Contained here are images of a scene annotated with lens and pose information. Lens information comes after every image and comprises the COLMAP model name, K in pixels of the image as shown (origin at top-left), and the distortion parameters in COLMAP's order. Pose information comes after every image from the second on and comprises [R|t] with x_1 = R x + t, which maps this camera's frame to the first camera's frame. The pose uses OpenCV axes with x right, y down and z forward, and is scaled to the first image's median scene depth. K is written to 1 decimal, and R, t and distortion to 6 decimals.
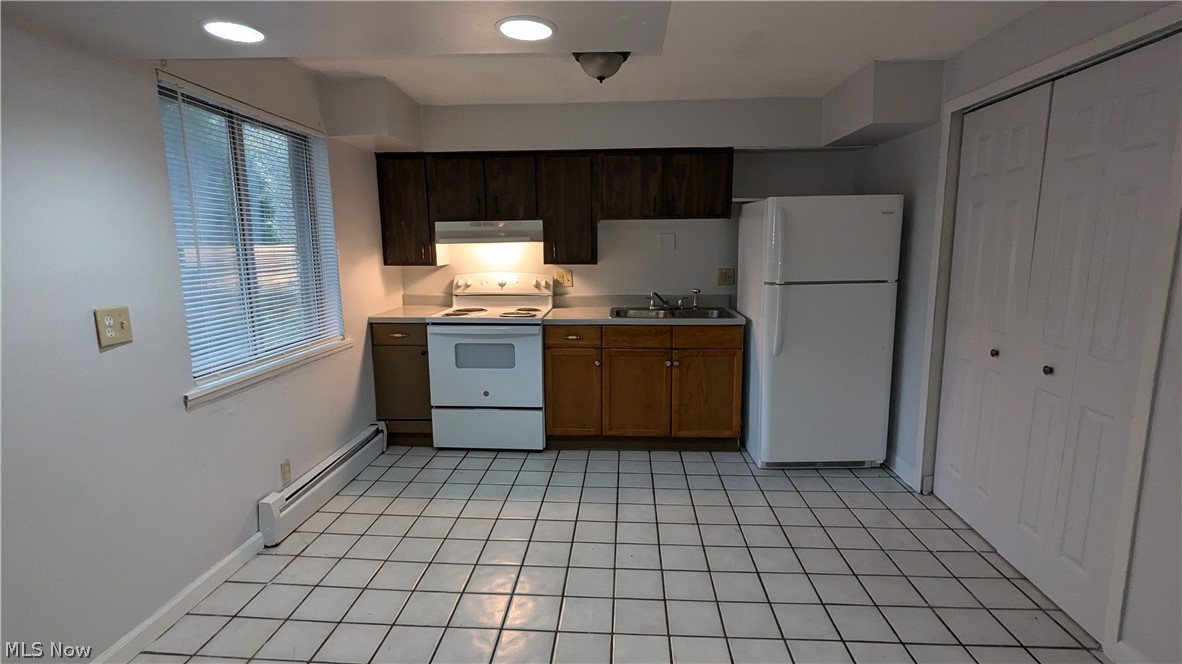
lens RADIAL K [[557.5, 0, 593.5], [0, 557.5, 331.7], [0, 0, 1]] dist [0.009761, -0.001732]
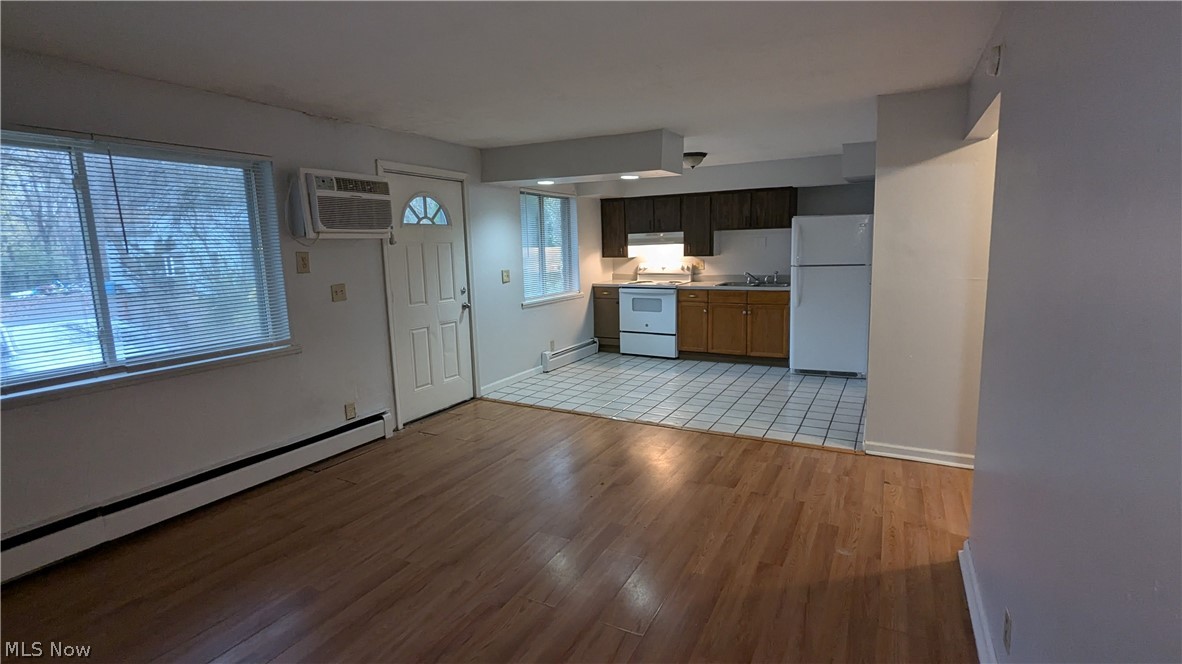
lens RADIAL K [[557.5, 0, 591.3], [0, 557.5, 331.6], [0, 0, 1]] dist [0.009761, -0.001732]
pose [[0.903834, 0.053320, -0.424549, 0.435555], [-0.051241, 0.998553, 0.016321, 0.110755], [0.424805, 0.007003, 0.905258, -0.777380]]
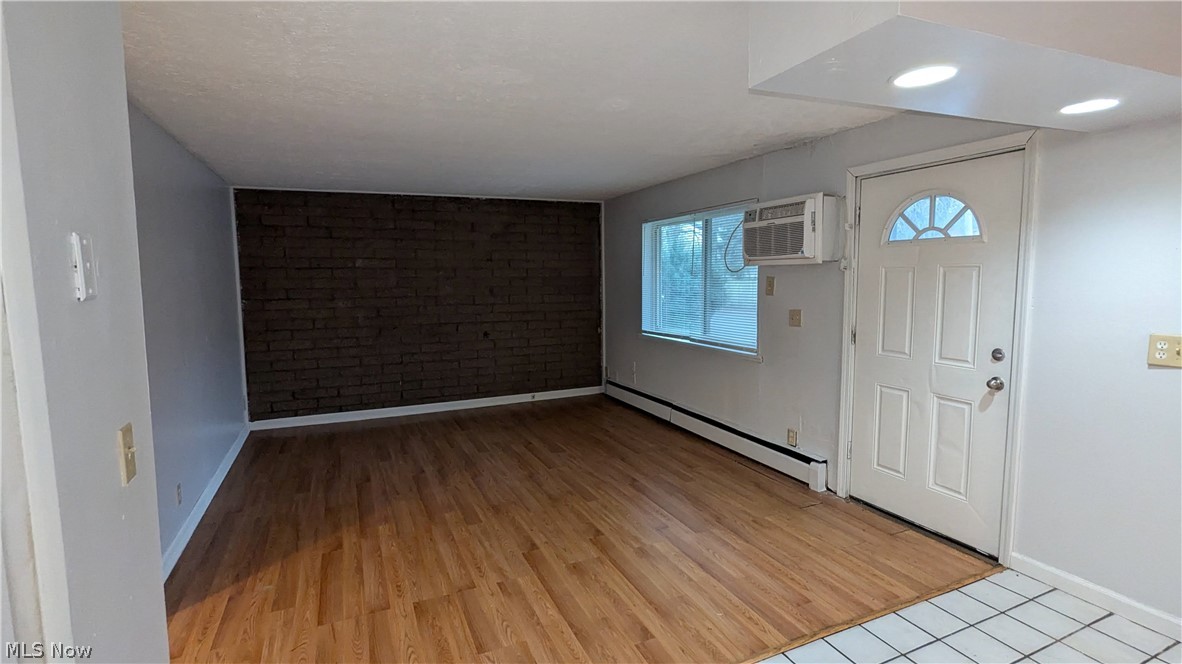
lens RADIAL K [[557.5, 0, 592.9], [0, 557.5, 328.4], [0, 0, 1]] dist [0.009761, -0.001732]
pose [[-0.889010, 0.064694, -0.453295, 0.370178], [-0.051068, 0.969783, 0.238563, -0.139141], [0.455032, 0.235233, -0.858843, 0.743224]]
